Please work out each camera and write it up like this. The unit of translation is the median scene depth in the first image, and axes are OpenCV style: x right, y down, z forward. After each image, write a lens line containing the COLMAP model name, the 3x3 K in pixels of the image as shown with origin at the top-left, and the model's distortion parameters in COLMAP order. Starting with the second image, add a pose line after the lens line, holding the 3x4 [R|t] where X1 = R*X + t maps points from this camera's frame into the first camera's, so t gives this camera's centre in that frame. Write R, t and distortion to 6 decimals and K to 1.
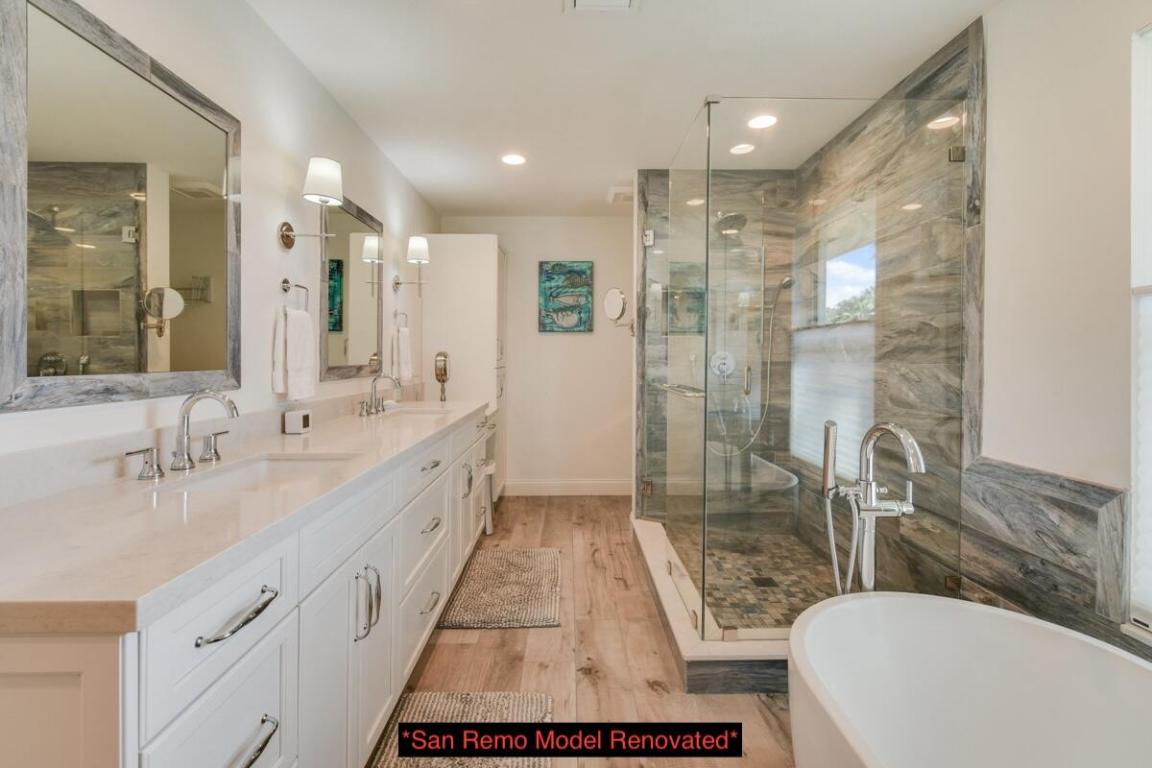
lens RADIAL K [[511.1, 0, 578.1], [0, 511.1, 367.7], [0, 0, 1]] dist [0.001606, -0.000111]
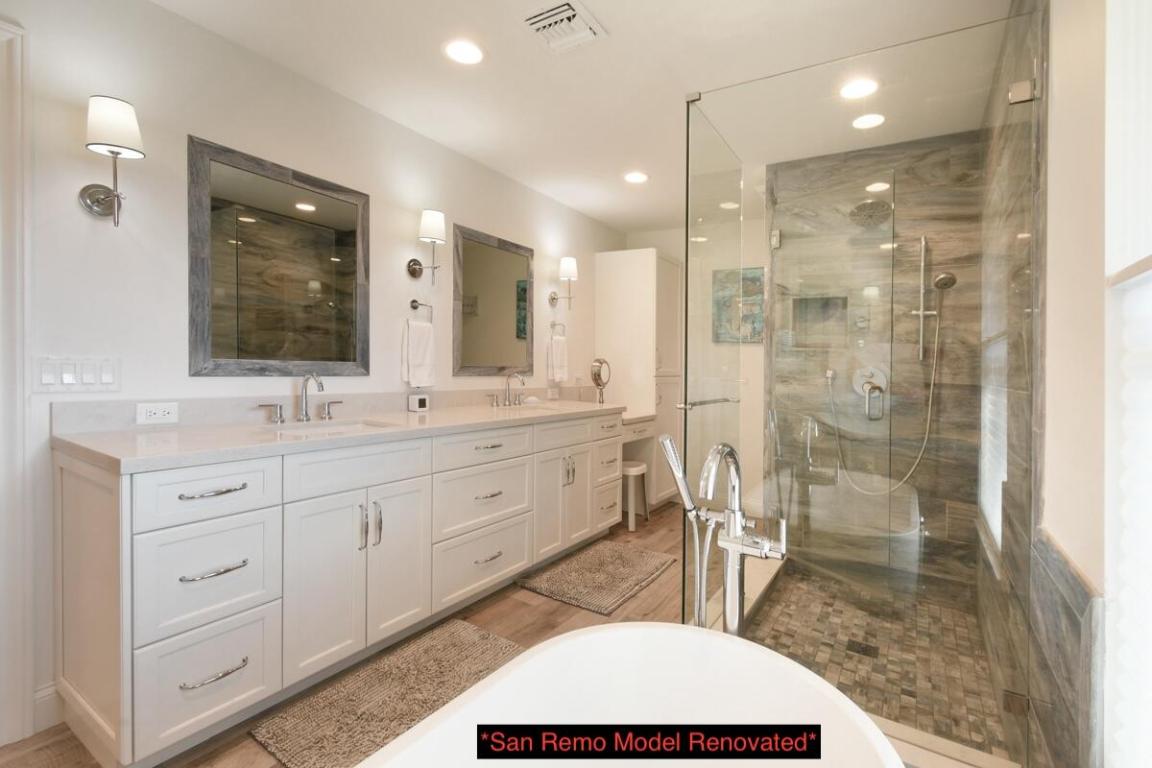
lens RADIAL K [[513.8, 0, 576.0], [0, 513.8, 384.0], [0, 0, 1]] dist [0.003584, 0.000278]
pose [[0.835856, 0.057733, -0.545904, 0.459755], [-0.052426, 0.998304, 0.025306, -0.002651], [0.546439, 0.007468, 0.837465, 0.057656]]
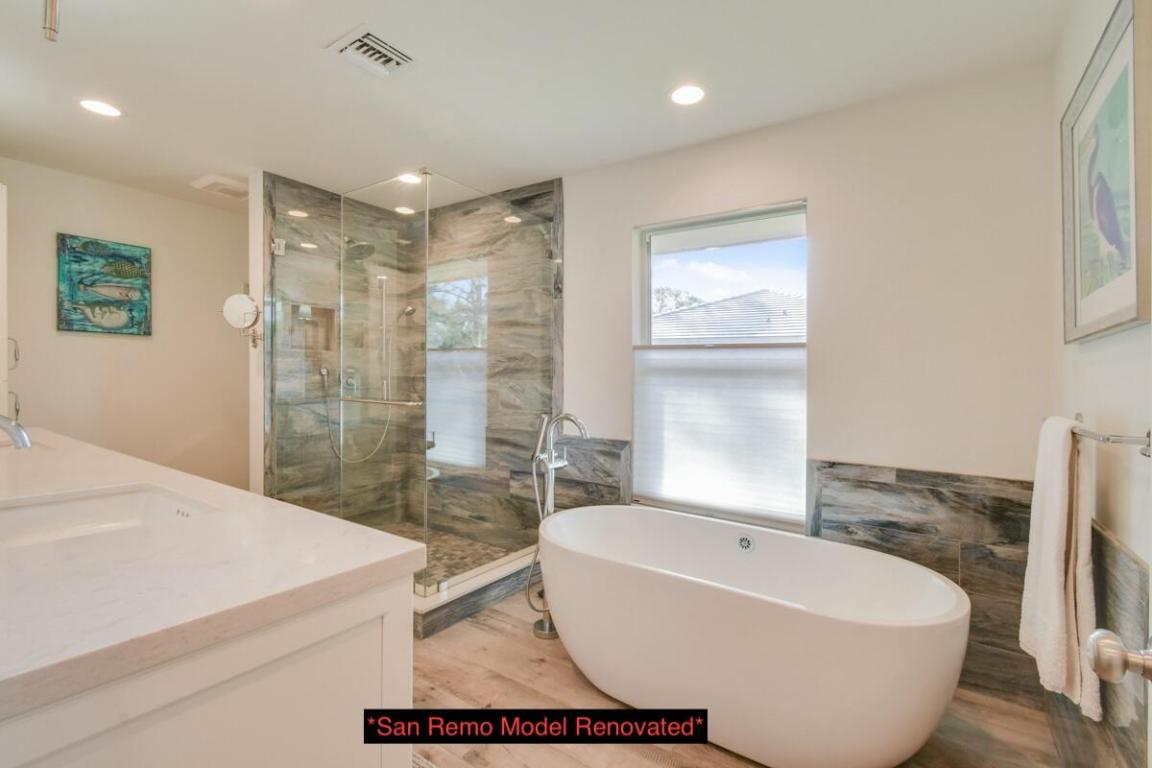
lens RADIAL K [[521.2, 0, 579.5], [0, 521.2, 376.9], [0, 0, 1]] dist [0.000787, -0.000007]
pose [[0.581744, 0.012506, 0.813276, -0.442576], [-0.005179, 0.999918, -0.011672, 0.000877], [-0.813356, 0.002578, 0.581761, -0.046975]]
